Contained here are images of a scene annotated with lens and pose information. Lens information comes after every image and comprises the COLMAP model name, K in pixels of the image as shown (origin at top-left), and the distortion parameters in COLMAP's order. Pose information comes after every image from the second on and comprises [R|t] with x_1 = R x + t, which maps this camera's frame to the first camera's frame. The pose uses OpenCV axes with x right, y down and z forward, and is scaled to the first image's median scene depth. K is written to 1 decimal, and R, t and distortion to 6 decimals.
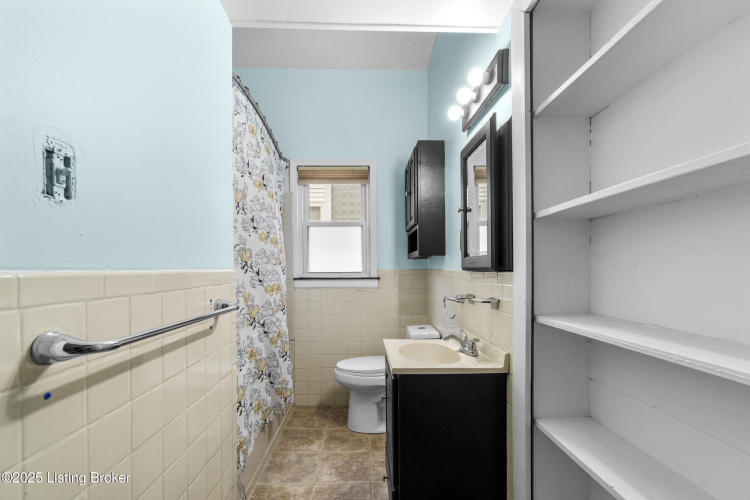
lens RADIAL K [[325.6, 0, 375.8], [0, 325.6, 261.1], [0, 0, 1]] dist [0.000461, 0.000059]
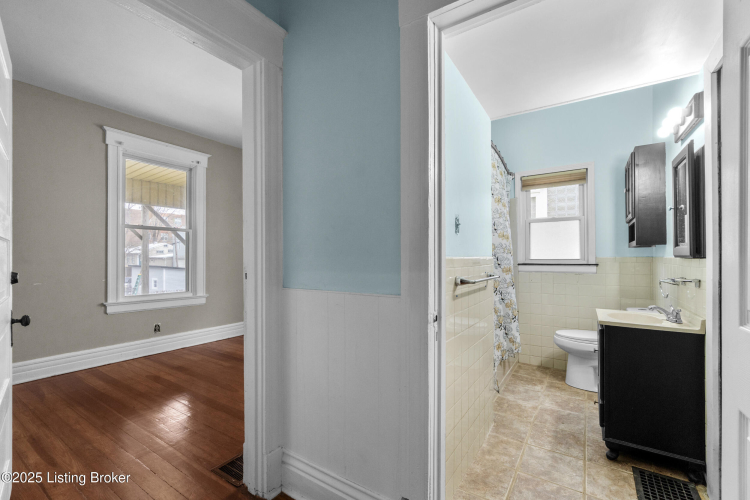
lens RADIAL K [[323.2, 0, 375.8], [0, 323.2, 257.3], [0, 0, 1]] dist [-0.002944, -0.000042]
pose [[0.814766, 0.001589, -0.579788, 0.041163], [0.012939, 0.999697, 0.020922, -0.009141], [0.579646, -0.024548, 0.814499, -0.470718]]
